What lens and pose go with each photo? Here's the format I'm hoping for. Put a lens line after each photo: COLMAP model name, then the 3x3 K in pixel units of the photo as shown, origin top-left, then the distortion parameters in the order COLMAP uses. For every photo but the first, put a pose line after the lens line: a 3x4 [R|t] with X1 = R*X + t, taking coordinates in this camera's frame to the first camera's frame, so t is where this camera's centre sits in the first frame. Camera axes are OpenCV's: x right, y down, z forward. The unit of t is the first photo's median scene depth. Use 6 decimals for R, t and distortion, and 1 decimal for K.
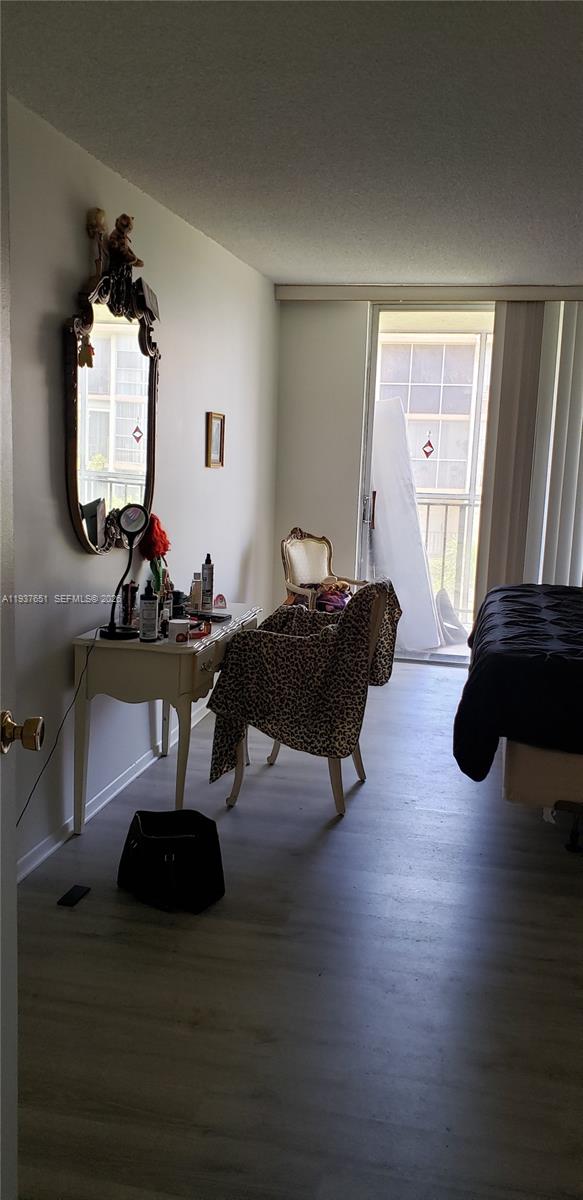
lens RADIAL K [[924.5, 0, 291.5], [0, 924.5, 600.0], [0, 0, 1]] dist [0.009762, 0.002333]
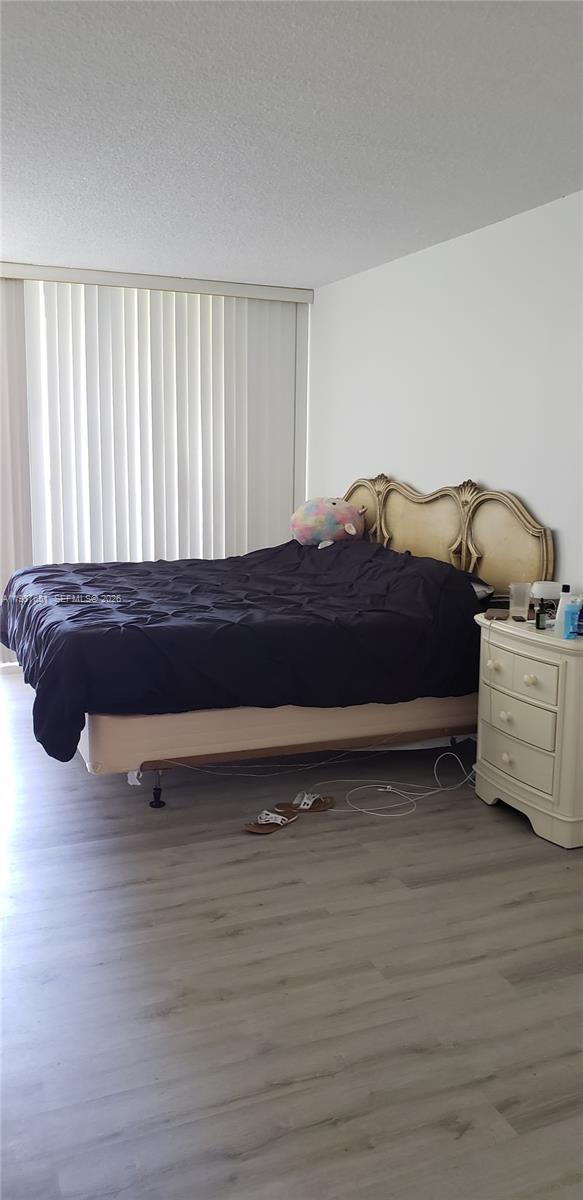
lens RADIAL K [[946.4, 0, 291.7], [0, 946.4, 595.7], [0, 0, 1]] dist [0.049816, -0.056802]
pose [[0.821021, -0.108037, 0.560582, -0.155526], [0.101185, 0.993922, 0.043358, -0.002104], [-0.561859, 0.021124, 0.826963, 0.005801]]
